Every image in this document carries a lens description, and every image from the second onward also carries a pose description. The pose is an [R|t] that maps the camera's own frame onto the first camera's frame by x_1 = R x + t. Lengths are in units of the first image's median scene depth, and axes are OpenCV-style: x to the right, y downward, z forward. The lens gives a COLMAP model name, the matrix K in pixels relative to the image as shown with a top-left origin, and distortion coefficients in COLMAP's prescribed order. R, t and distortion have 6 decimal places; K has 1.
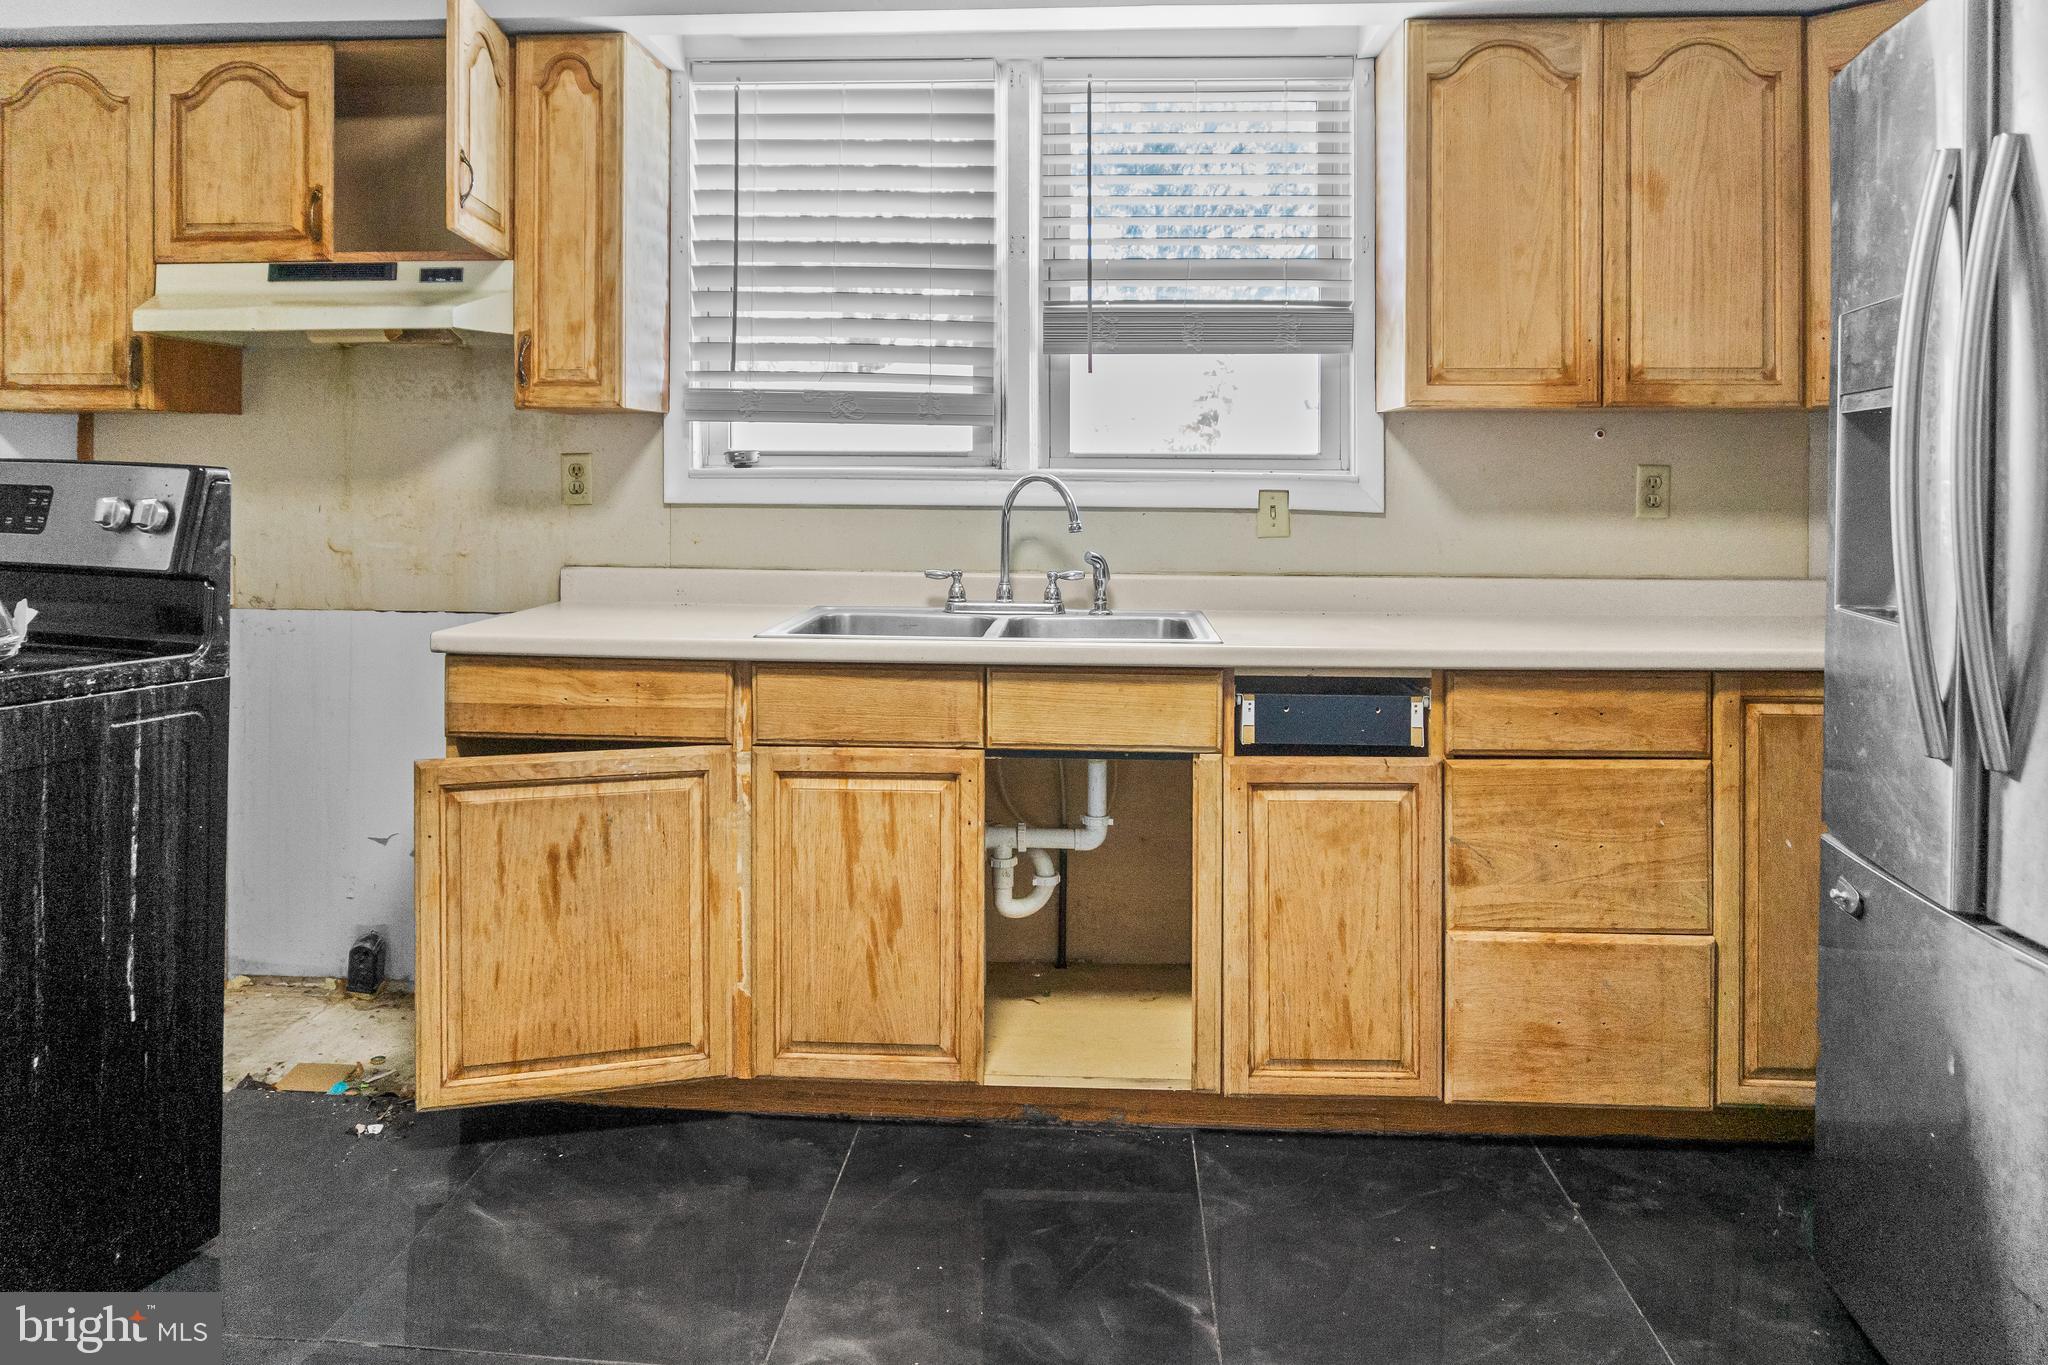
lens RADIAL K [[1412.8, 0, 1021.7], [0, 1412.8, 477.3], [0, 0, 1]] dist [-0.022684, -0.003914]
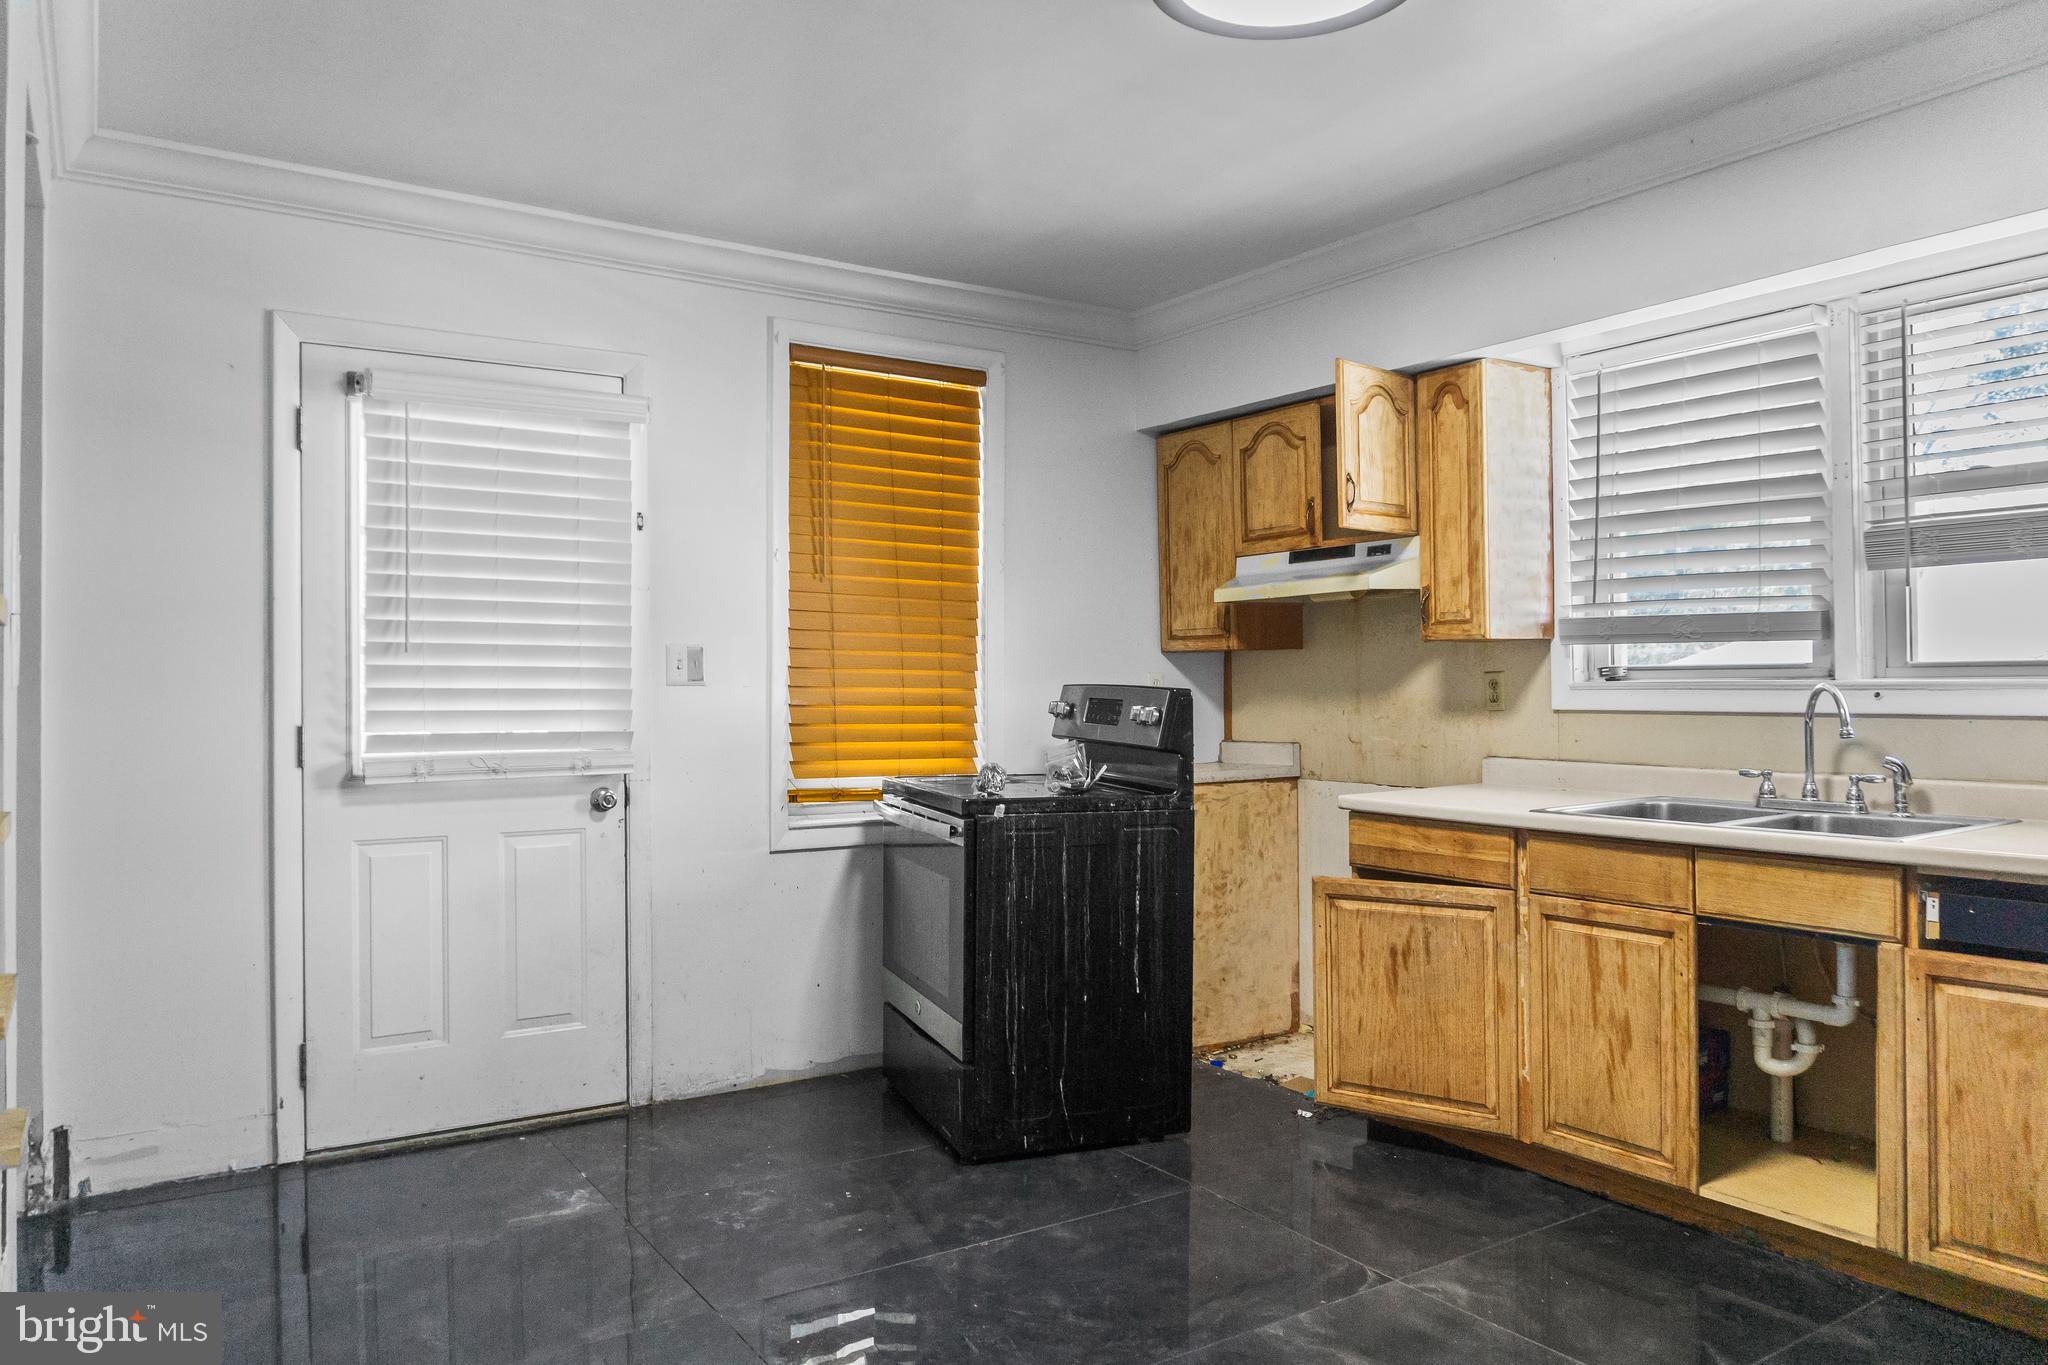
lens RADIAL K [[1412.8, 0, 1022.8], [0, 1412.8, 685.9], [0, 0, 1]] dist [-0.022684, -0.003914]
pose [[0.600404, -0.009300, -0.799643, 0.584977], [0.013332, 0.999910, -0.001620, -0.008956], [0.799586, -0.009688, 0.600474, -0.176311]]
